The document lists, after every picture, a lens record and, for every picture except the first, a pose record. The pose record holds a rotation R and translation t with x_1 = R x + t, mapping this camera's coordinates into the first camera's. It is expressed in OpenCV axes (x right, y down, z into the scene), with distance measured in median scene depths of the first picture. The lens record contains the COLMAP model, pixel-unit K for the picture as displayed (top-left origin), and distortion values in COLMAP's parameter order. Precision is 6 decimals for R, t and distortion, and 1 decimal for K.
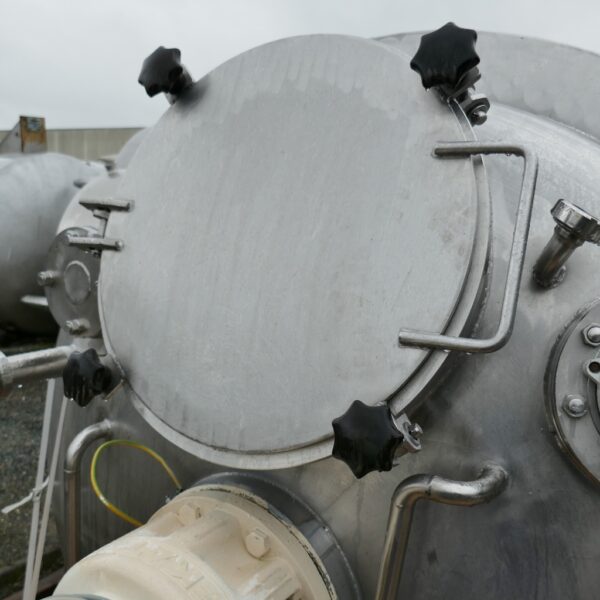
lens RADIAL K [[637.0, 0, 300.0], [0, 637.0, 300.0], [0, 0, 1]] dist [-0.034581, 0.030470]
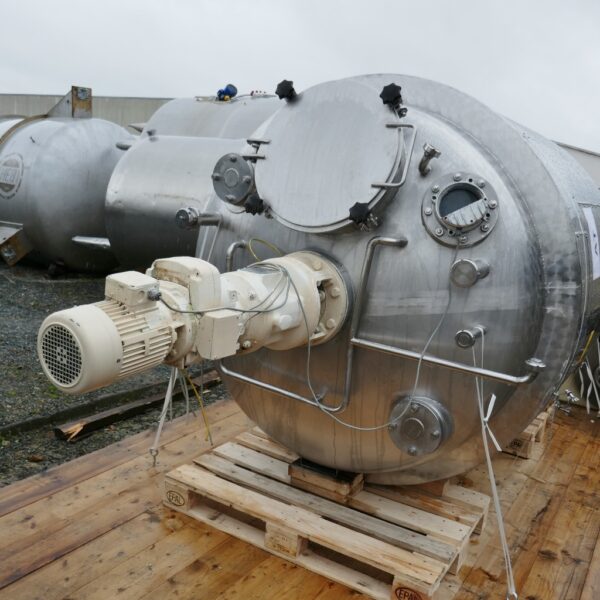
lens RADIAL K [[637.0, 0, 300.0], [0, 637.0, 300.0], [0, 0, 1]] dist [-0.034581, 0.030470]
pose [[0.998864, 0.042424, 0.021723, -0.178723], [-0.043118, 0.998540, 0.032530, 0.403771], [-0.020311, -0.033429, 0.999235, -1.599508]]
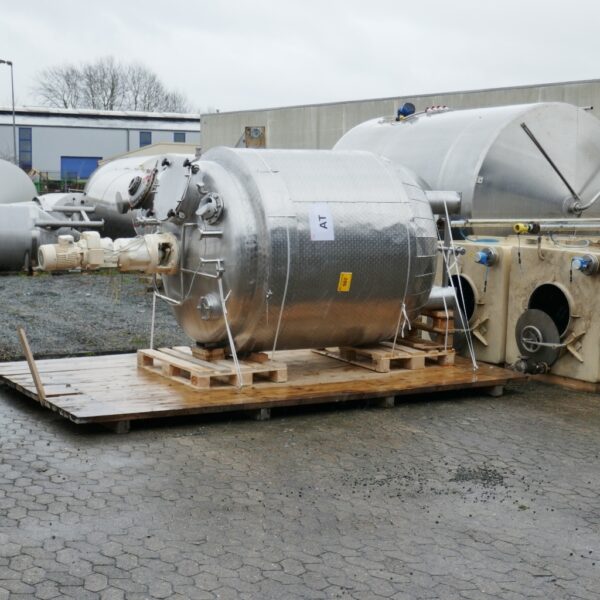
lens RADIAL K [[1129.5, 0, 300.0], [0, 1129.5, 300.0], [0, 0, 1]] dist [0.031593, 0.045584]
pose [[0.882971, 0.015301, -0.469179, 5.747527], [-0.044864, 0.997644, -0.051897, 1.378006], [0.467279, 0.066873, 0.881577, -7.458752]]
